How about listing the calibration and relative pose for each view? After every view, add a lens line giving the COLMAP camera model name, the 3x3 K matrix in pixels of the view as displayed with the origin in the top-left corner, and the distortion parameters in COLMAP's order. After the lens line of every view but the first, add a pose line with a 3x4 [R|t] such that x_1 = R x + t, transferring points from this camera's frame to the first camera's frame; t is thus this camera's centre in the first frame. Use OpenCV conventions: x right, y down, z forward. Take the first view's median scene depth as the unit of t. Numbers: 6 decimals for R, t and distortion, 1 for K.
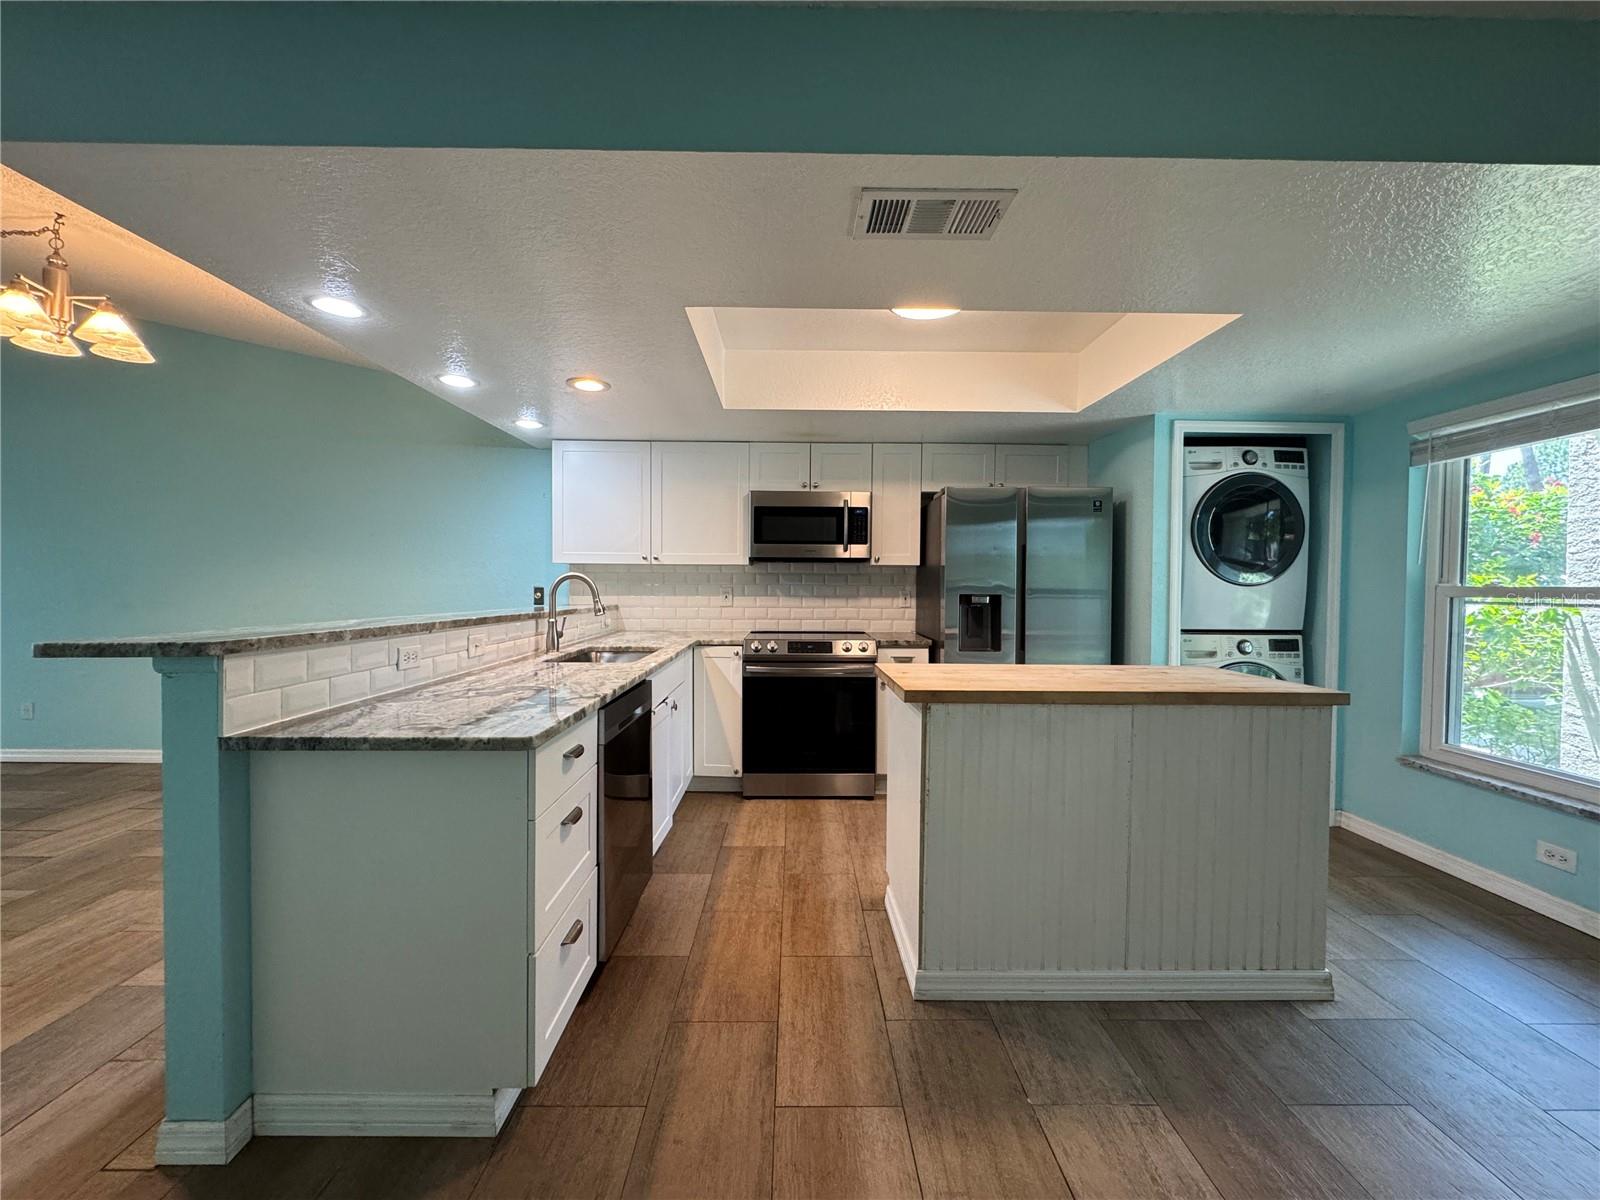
lens RADIAL K [[635.5, 0, 798.0], [0, 635.5, 600.2], [0, 0, 1]] dist [-0.004214, 0.000039]
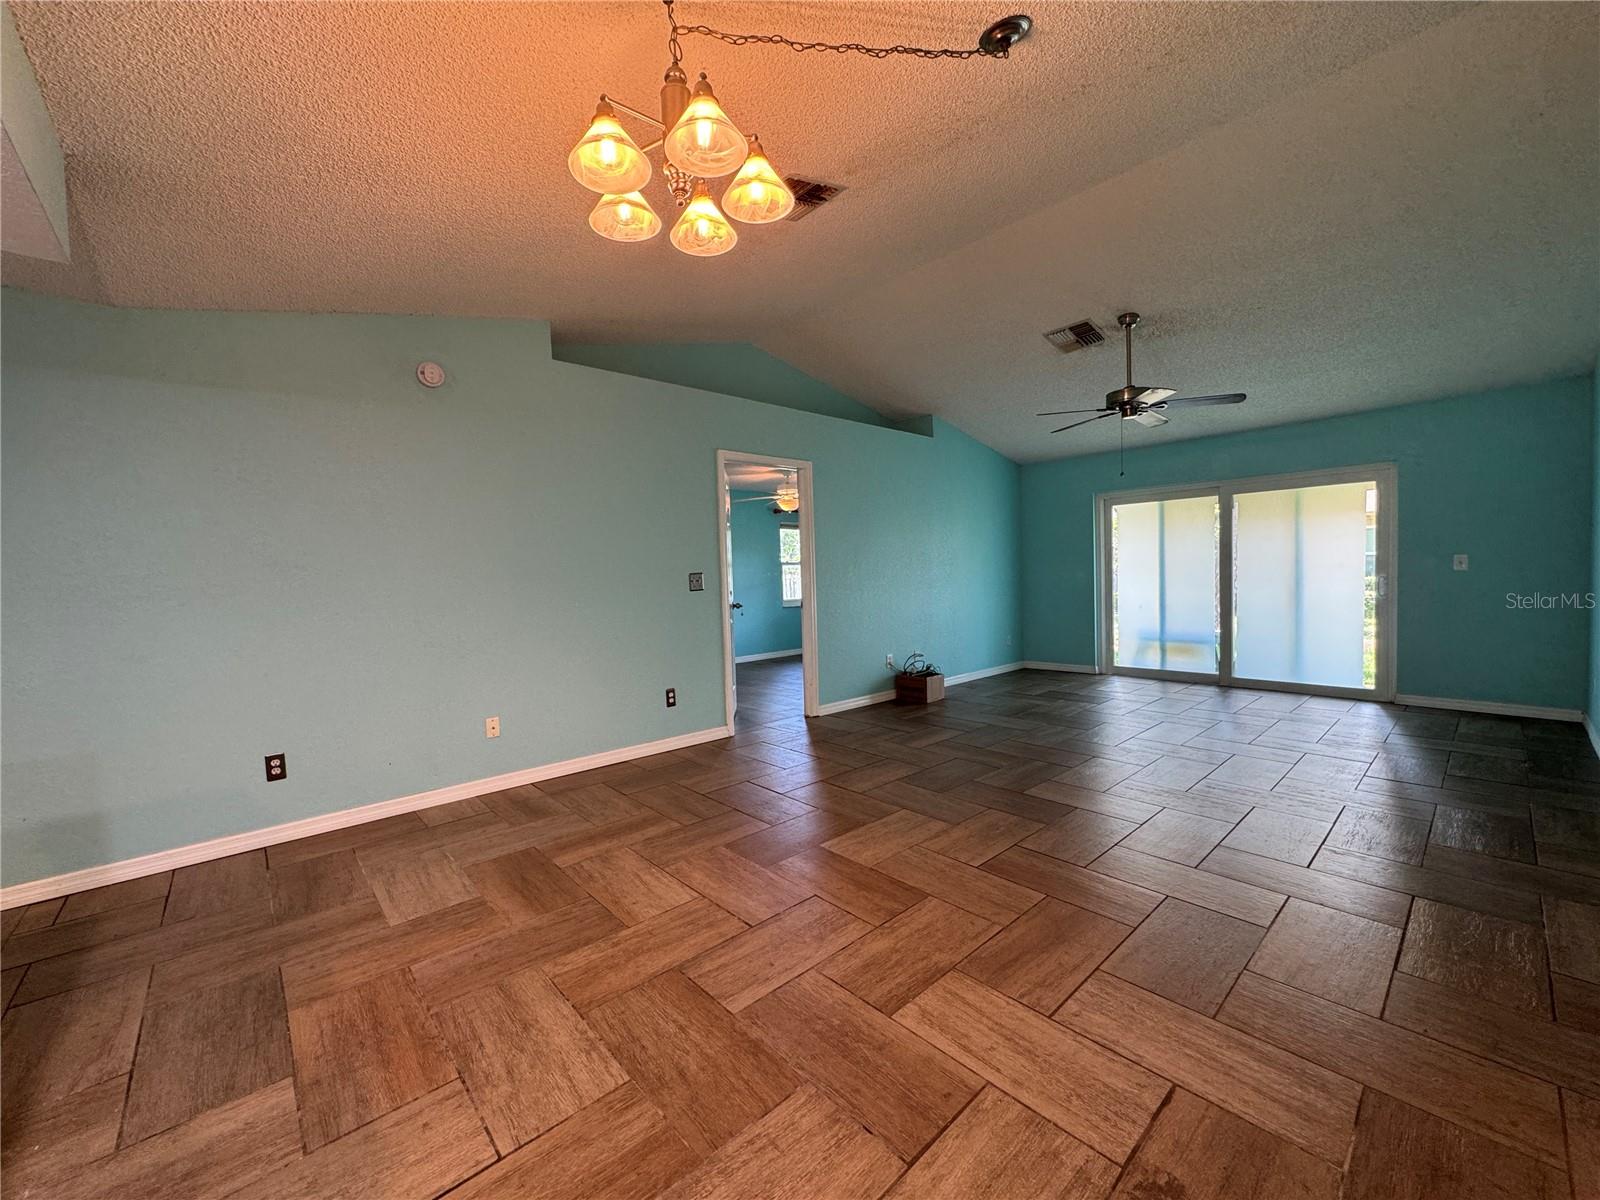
lens RADIAL K [[636.6, 0, 798.4], [0, 636.6, 599.2], [0, 0, 1]] dist [-0.004050, 0.000649]
pose [[-0.748496, 0.039971, -0.661934, -0.607779], [0.007114, 0.998608, 0.052257, -0.026851], [0.663101, 0.034405, -0.747739, 1.173432]]
